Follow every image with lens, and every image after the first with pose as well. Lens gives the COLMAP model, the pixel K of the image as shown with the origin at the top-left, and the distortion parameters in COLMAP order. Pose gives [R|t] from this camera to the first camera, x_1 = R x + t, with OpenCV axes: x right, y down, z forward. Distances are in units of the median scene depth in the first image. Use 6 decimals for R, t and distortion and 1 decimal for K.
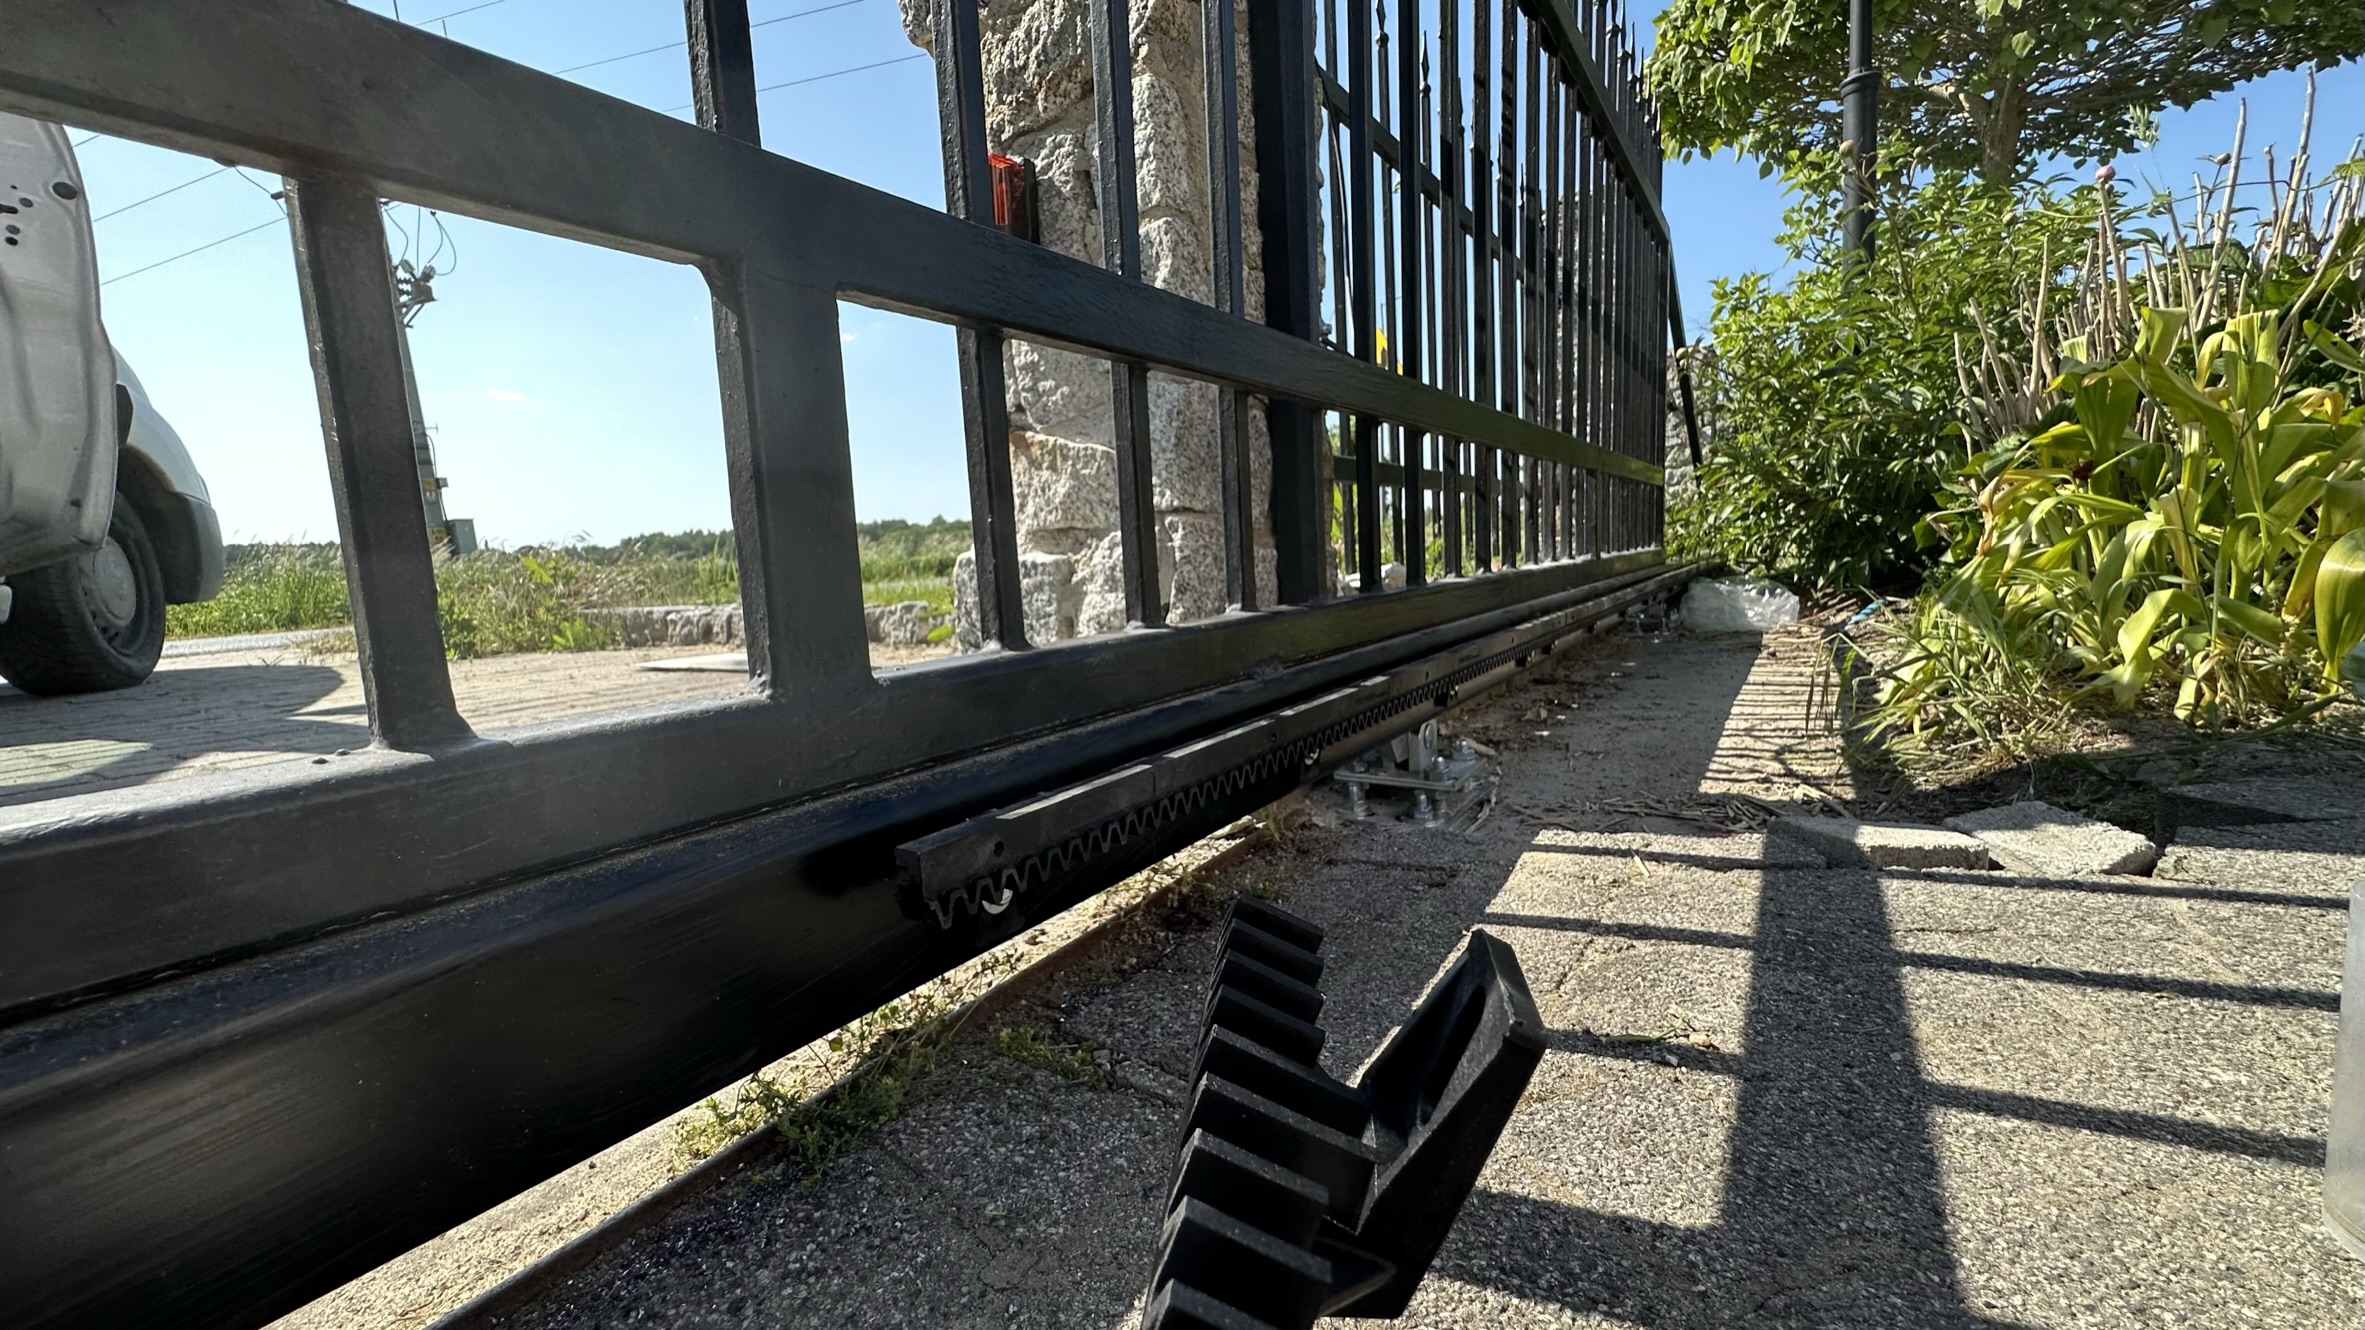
lens RADIAL K [[951.3, 0, 1182.5], [0, 951.3, 665.0], [0, 0, 1]] dist [0.001306, 0.000271]
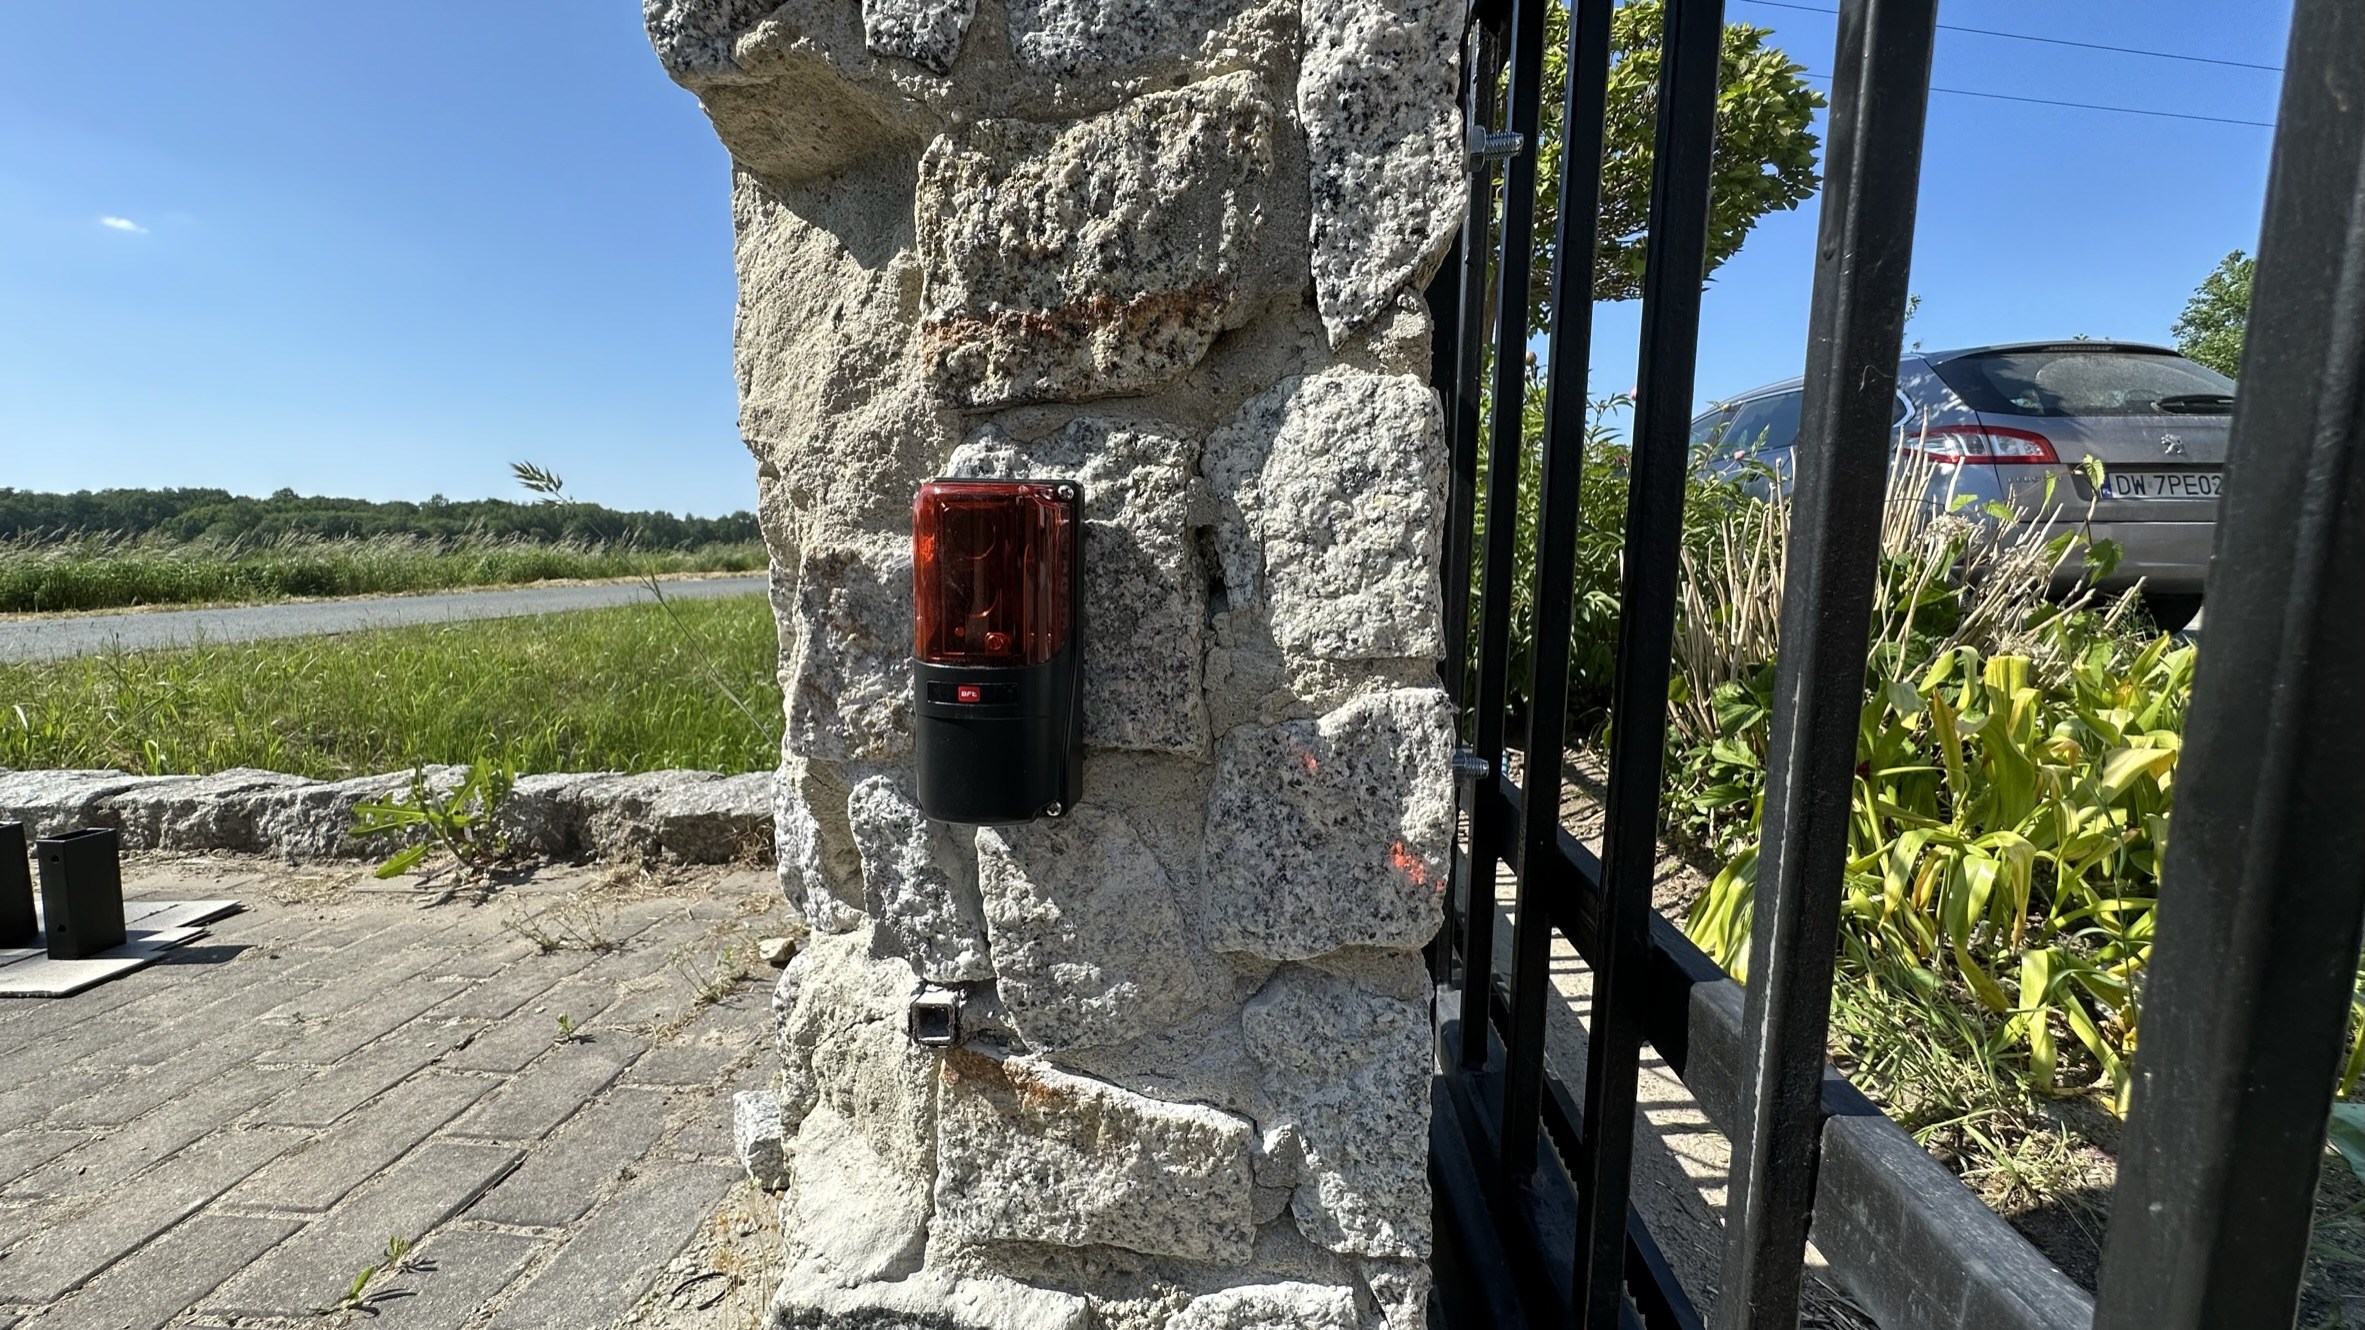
lens RADIAL K [[951.3, 0, 1182.5], [0, 951.3, 665.0], [0, 0, 1]] dist [0.001306, 0.000271]
pose [[0.874390, -0.006641, 0.485178, -0.320683], [0.010789, 0.999925, -0.005757, -0.444979], [-0.485103, 0.010268, 0.874397, 0.610204]]
